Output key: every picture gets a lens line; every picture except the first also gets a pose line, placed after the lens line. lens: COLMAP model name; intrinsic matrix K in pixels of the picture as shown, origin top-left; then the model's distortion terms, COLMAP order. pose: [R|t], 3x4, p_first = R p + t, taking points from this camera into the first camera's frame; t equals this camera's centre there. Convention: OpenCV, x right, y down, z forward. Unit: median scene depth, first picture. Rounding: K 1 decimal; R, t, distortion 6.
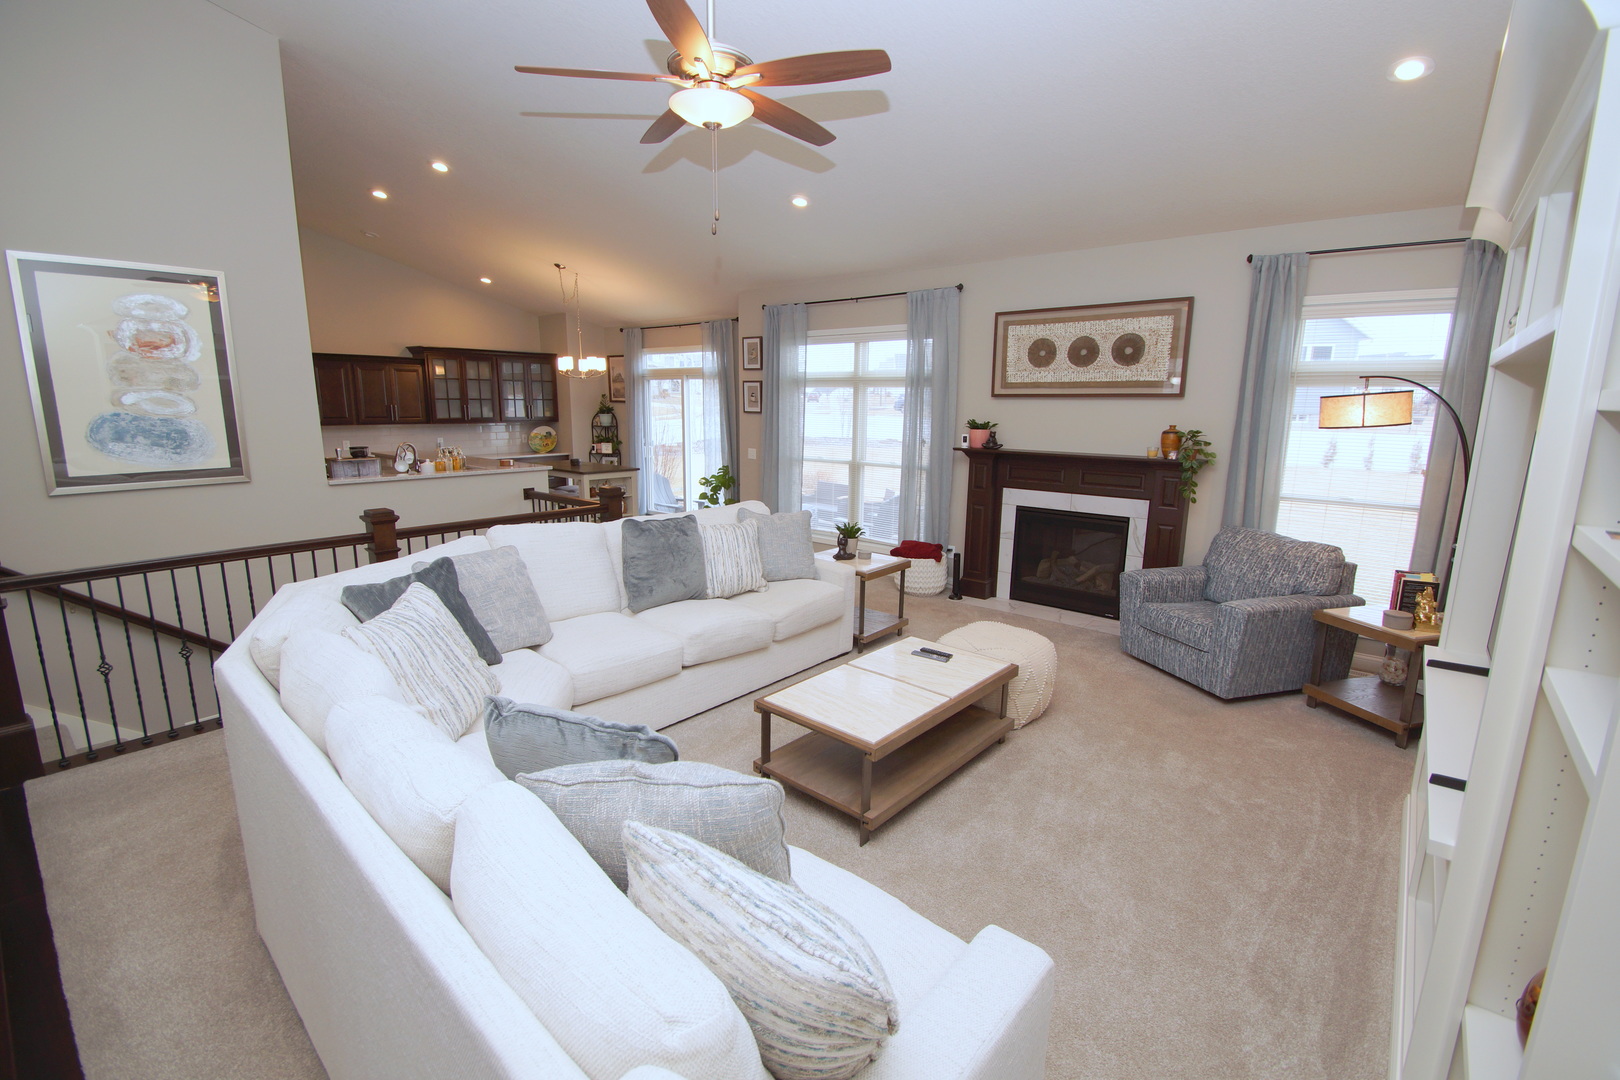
lens RADIAL K [[720.1, 0, 809.3], [0, 720.1, 537.8], [0, 0, 1]] dist [0.002194, -0.000757]
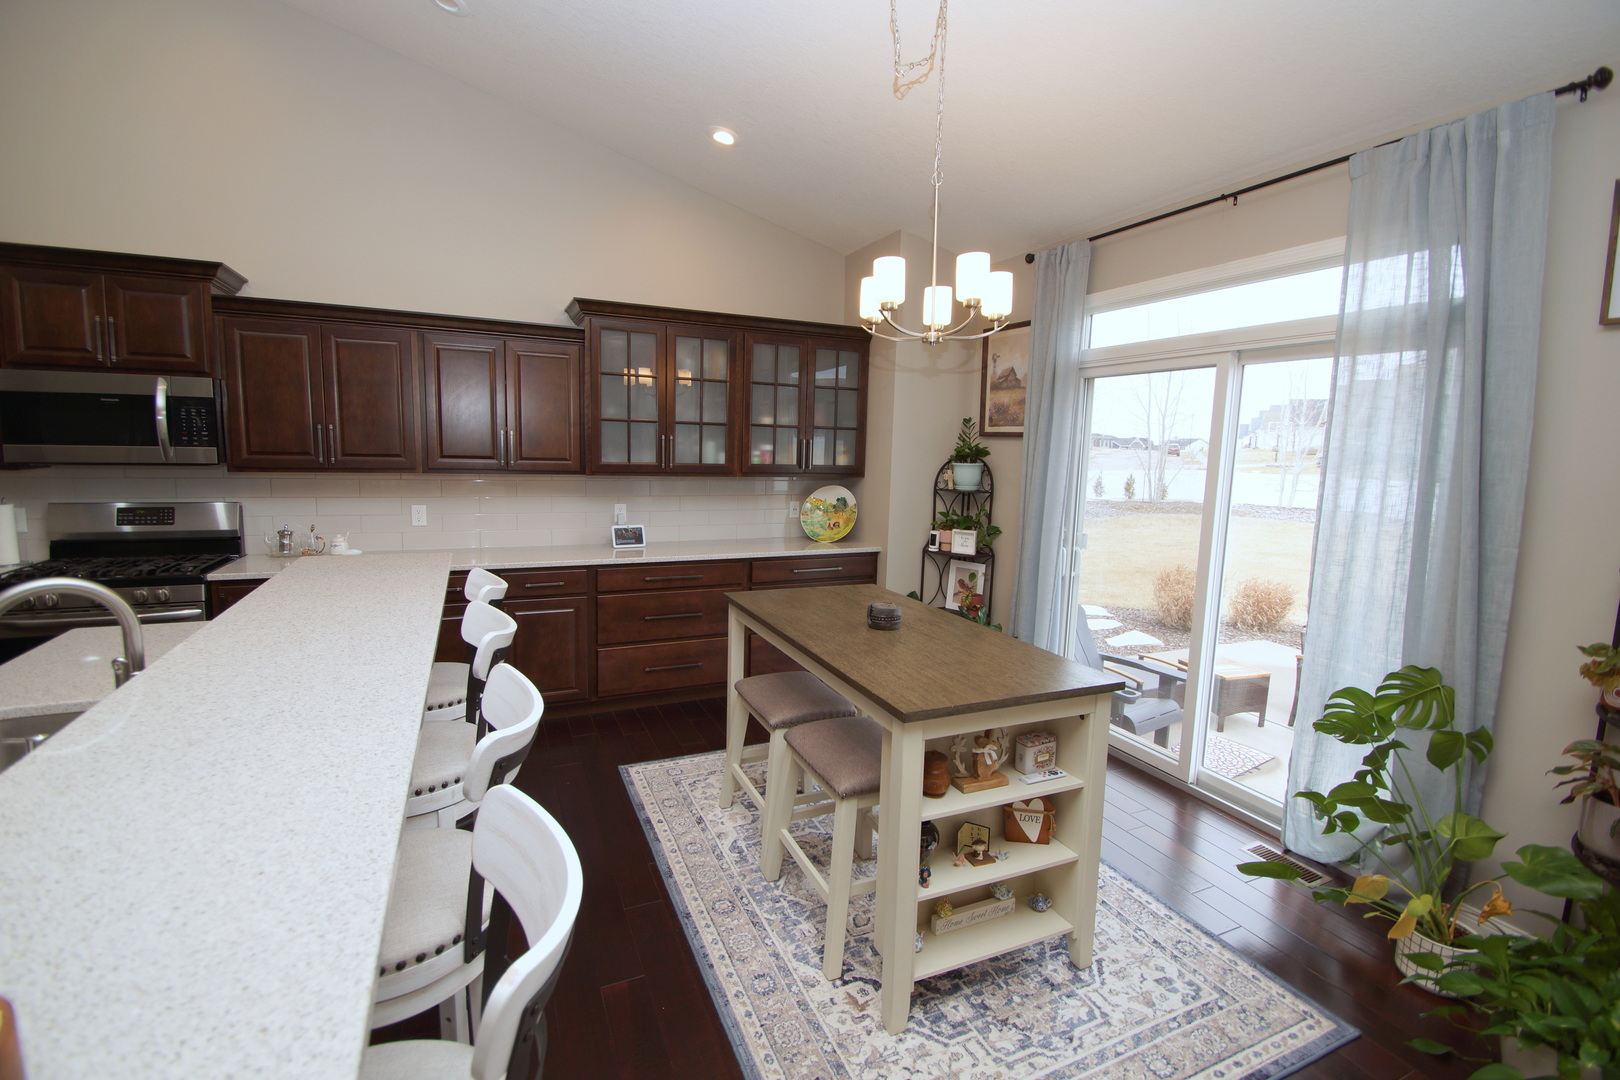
lens RADIAL K [[720.1, 0, 814.9], [0, 720.1, 535.9], [0, 0, 1]] dist [0.002194, -0.000757]
pose [[0.907664, 0.070903, -0.413666, -0.185489], [-0.098080, 0.994169, -0.044804, -0.101015], [0.408078, 0.081239, 0.909326, 0.576724]]
